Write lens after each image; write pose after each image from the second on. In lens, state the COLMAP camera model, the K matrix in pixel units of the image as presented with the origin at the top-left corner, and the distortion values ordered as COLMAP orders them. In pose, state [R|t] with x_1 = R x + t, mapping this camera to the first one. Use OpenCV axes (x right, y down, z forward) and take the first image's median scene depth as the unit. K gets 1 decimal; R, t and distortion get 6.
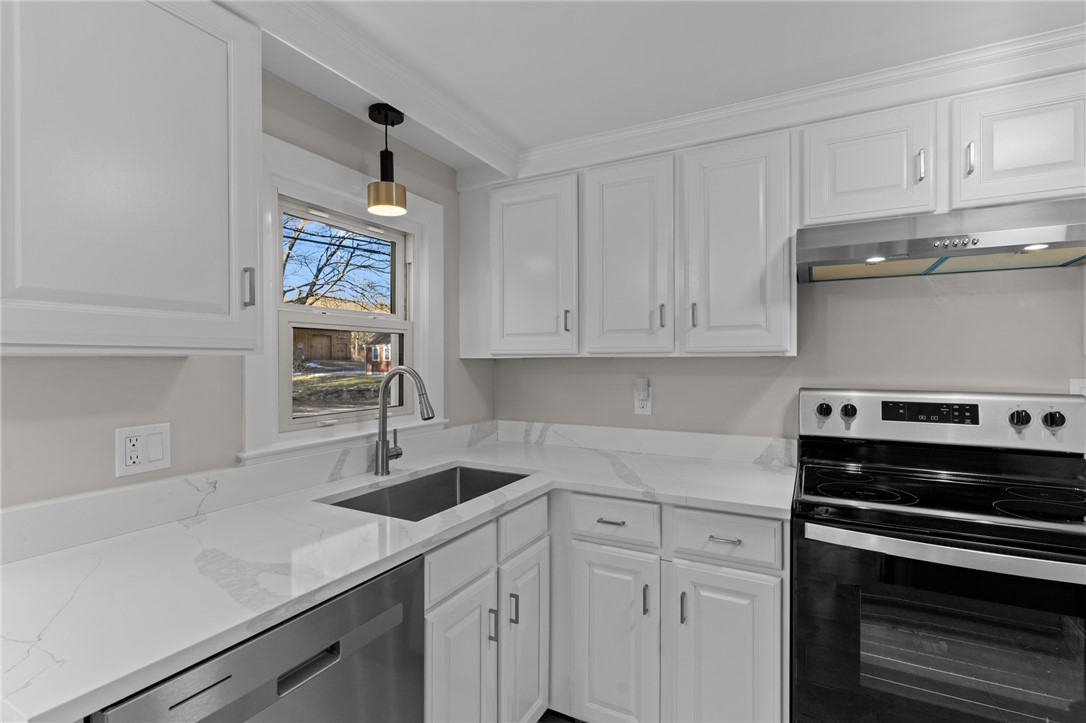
lens RADIAL K [[512.9, 0, 532.7], [0, 512.9, 360.3], [0, 0, 1]] dist [0.001691, 0.000210]
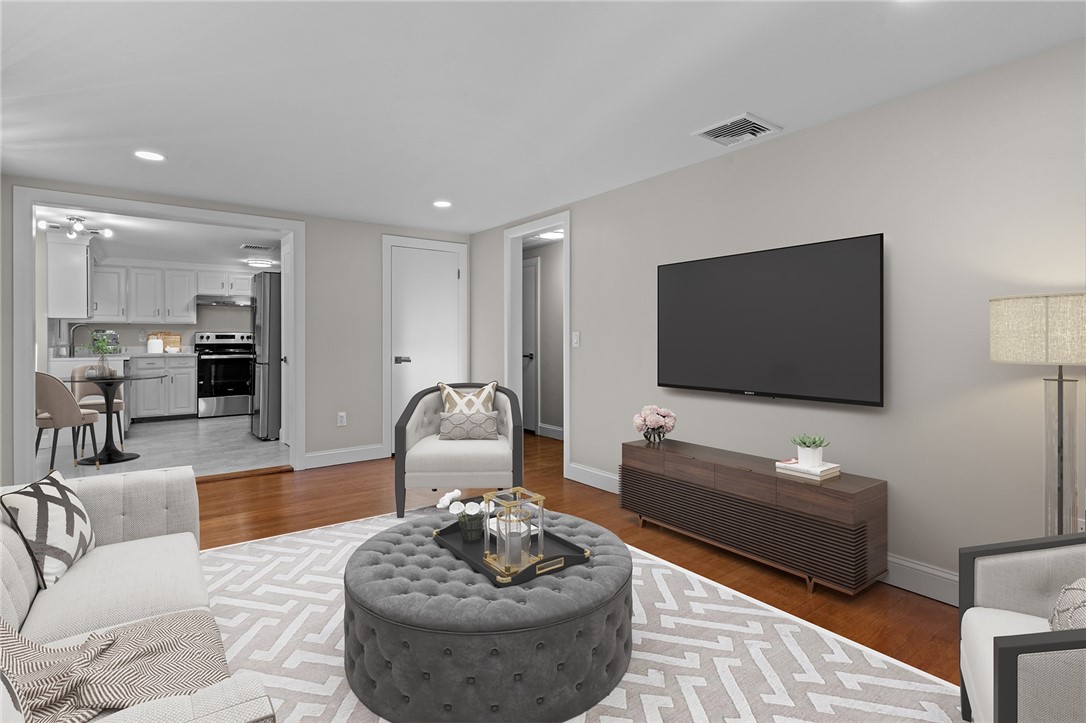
lens RADIAL K [[535.2, 0, 543.1], [0, 535.2, 335.5], [0, 0, 1]] dist [-0.000212, -0.000371]
pose [[0.407858, 0.006980, 0.913019, -2.316331], [0.003652, 0.999950, -0.009275, 0.138108], [-0.913038, 0.007117, 0.407813, -3.367948]]
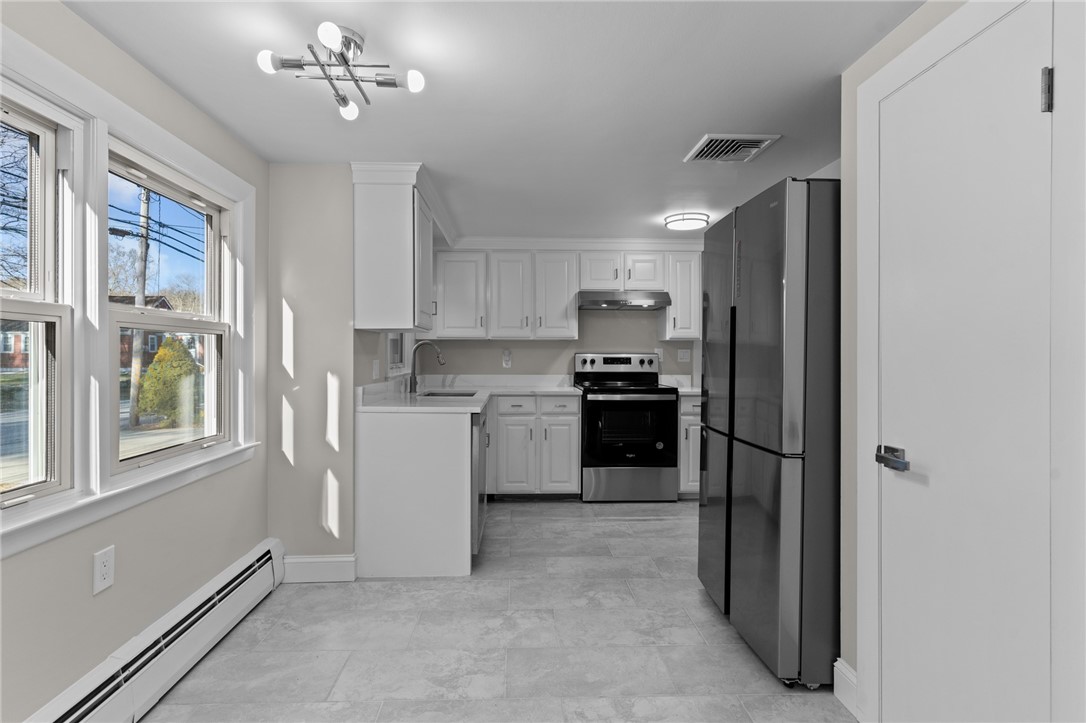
lens RADIAL K [[524.4, 0, 529.6], [0, 524.4, 354.0], [0, 0, 1]] dist [0.003309, 0.000459]
pose [[0.858689, 0.006065, 0.512462, -1.016724], [-0.003681, 0.999977, -0.005666, 0.079158], [-0.512484, 0.002979, 0.858691, -1.110371]]
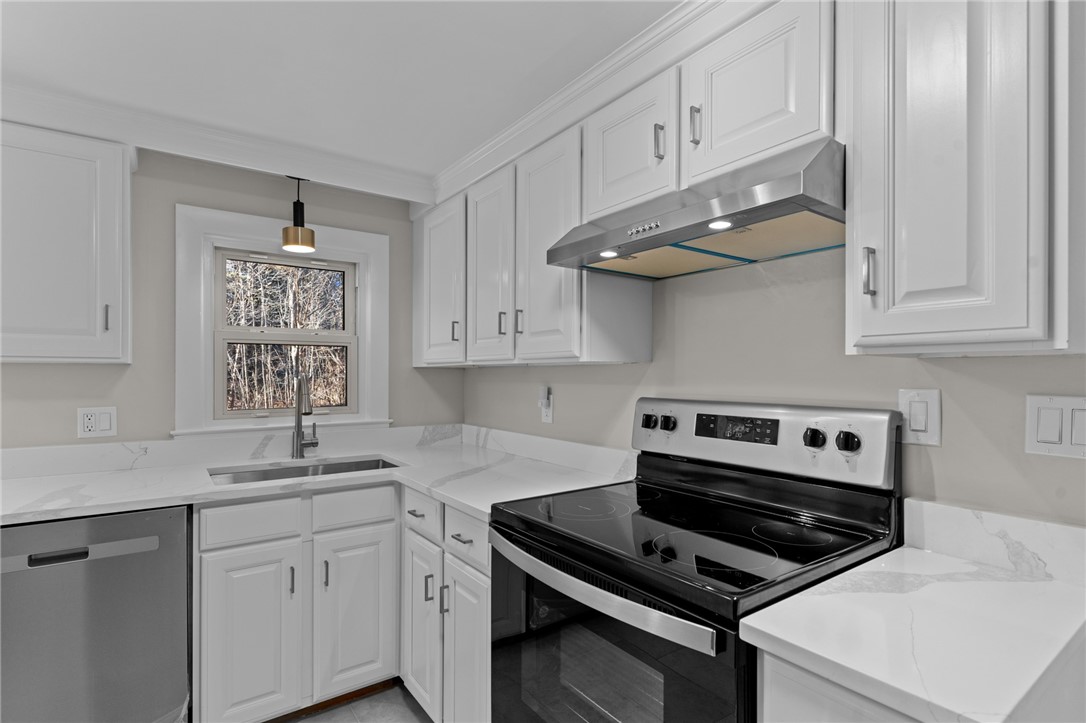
lens RADIAL K [[525.6, 0, 536.4], [0, 525.6, 373.8], [0, 0, 1]] dist [0.000233, 0.000103]
pose [[0.901637, 0.002671, -0.432485, 0.820561], [-0.003098, 0.999995, -0.000284, 0.014293], [0.432482, 0.001596, 0.901641, 0.089223]]
